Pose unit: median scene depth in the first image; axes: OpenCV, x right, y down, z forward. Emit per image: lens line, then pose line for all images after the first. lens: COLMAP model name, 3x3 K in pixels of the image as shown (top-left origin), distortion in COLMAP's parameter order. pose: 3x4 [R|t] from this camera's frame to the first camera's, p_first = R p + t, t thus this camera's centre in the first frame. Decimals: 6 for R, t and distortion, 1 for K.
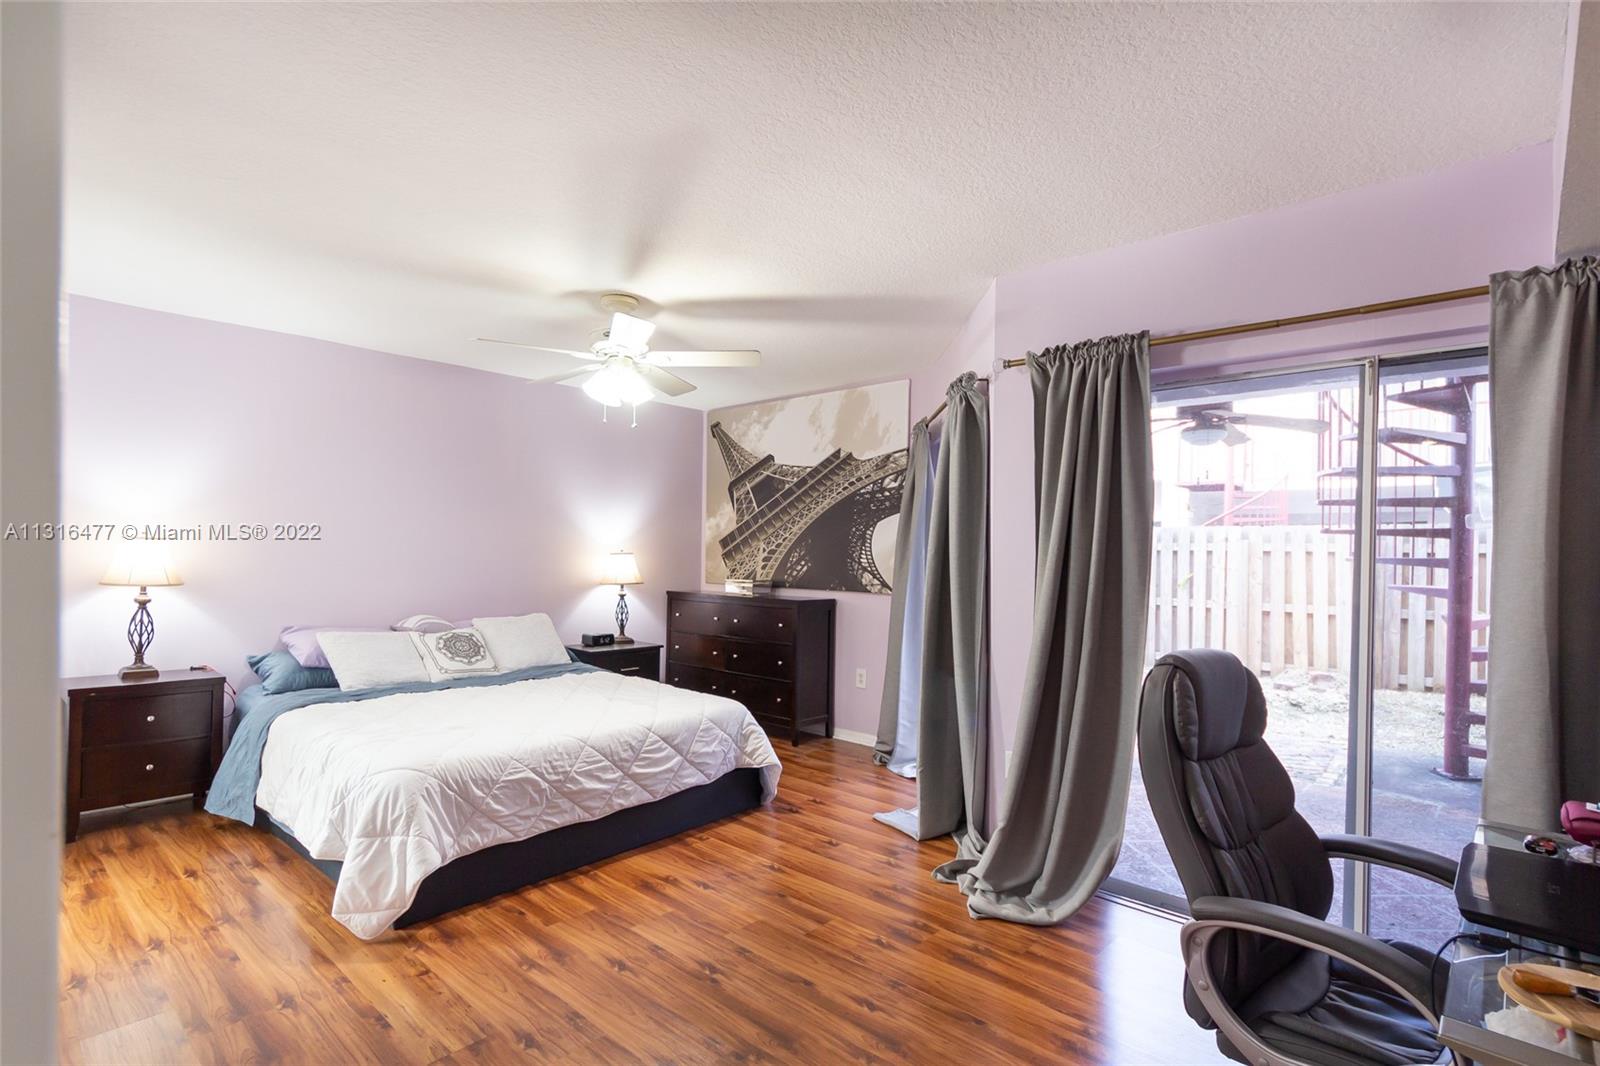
lens RADIAL K [[776.3, 0, 799.8], [0, 776.3, 557.7], [0, 0, 1]] dist [0.000291, 0.000092]
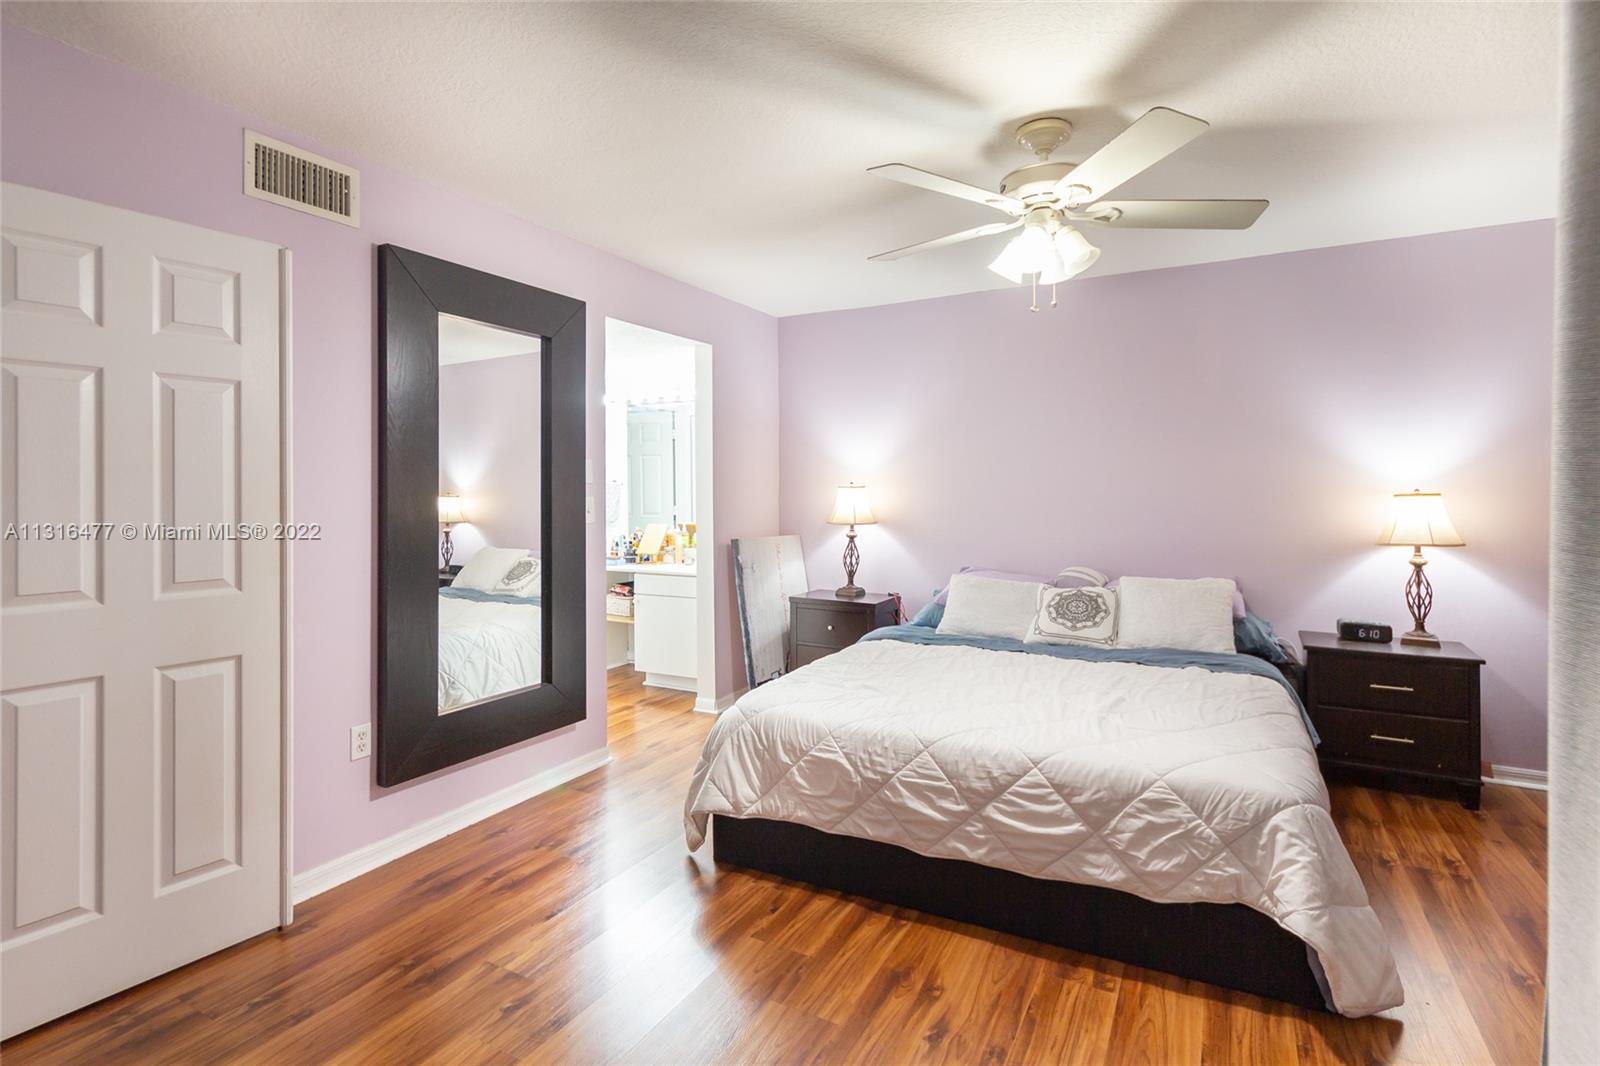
lens RADIAL K [[771.6, 0, 802.3], [0, 771.6, 492.5], [0, 0, 1]] dist [0.017914, 0.000139]
pose [[0.243093, -0.015476, -0.969880, 0.416102], [0.003491, 0.999880, -0.015079, 0.001278], [0.969997, 0.000280, 0.243118, 0.678030]]
